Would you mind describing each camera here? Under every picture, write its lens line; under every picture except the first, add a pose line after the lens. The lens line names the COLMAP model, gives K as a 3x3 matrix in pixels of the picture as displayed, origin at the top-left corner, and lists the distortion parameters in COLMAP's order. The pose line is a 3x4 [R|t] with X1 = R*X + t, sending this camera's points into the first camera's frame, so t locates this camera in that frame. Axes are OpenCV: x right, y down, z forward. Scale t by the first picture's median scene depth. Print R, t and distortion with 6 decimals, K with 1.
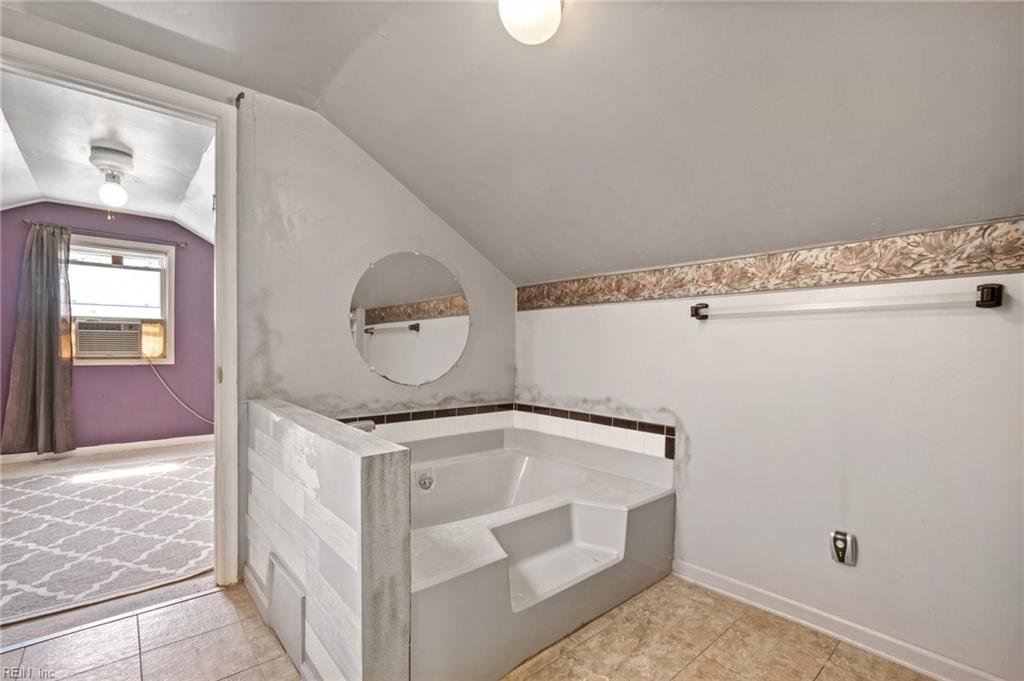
lens RADIAL K [[458.1, 0, 511.1], [0, 458.1, 331.6], [0, 0, 1]] dist [-0.000153, 0.000072]
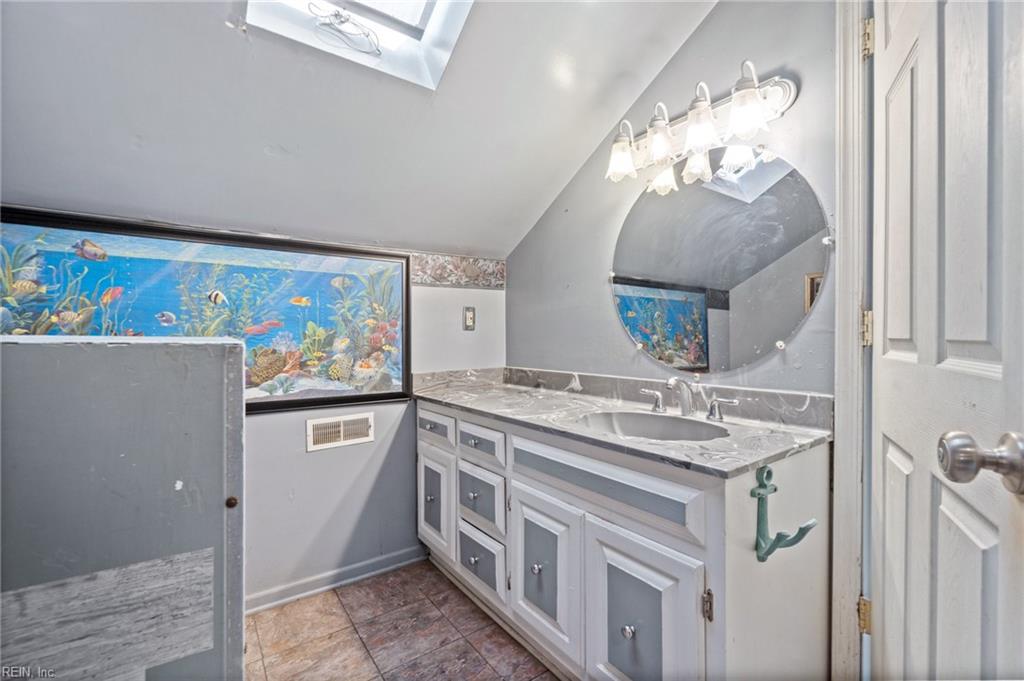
lens RADIAL K [[458.1, 0, 511.1], [0, 458.1, 331.6], [0, 0, 1]] dist [-0.000153, 0.000072]
pose [[0.085531, -0.010475, 0.996280, -0.583111], [-0.008158, 0.999904, 0.011214, 0.013394], [-0.996302, -0.009087, 0.085438, 0.693684]]
